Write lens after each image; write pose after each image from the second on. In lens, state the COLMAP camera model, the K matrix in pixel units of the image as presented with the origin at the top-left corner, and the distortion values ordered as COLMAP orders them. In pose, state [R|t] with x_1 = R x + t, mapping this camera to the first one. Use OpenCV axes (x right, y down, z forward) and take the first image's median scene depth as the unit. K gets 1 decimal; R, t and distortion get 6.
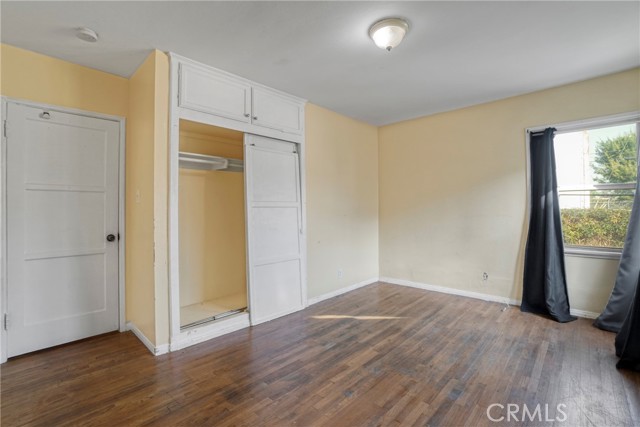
lens RADIAL K [[291.1, 0, 316.9], [0, 291.1, 208.1], [0, 0, 1]] dist [-0.070270, 0.027476]
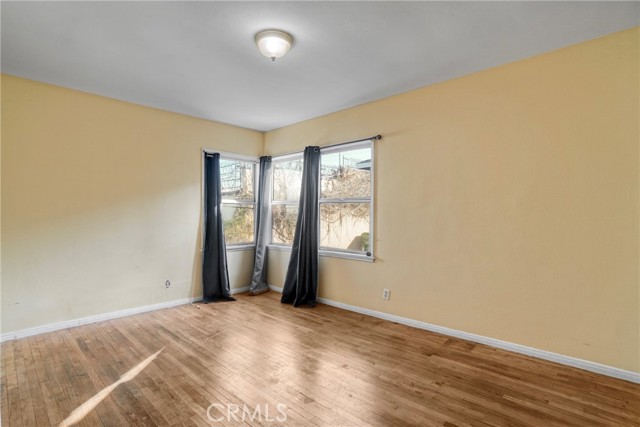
lens RADIAL K [[300.2, 0, 320.0], [0, 300.2, 213.5], [0, 0, 1]] dist [-0.076515, 0.029070]
pose [[-0.002681, 0.013375, 0.999907, -0.513297], [0.000113, 0.999911, -0.013375, 0.006994], [-0.999996, 0.000077, -0.002683, 0.537206]]
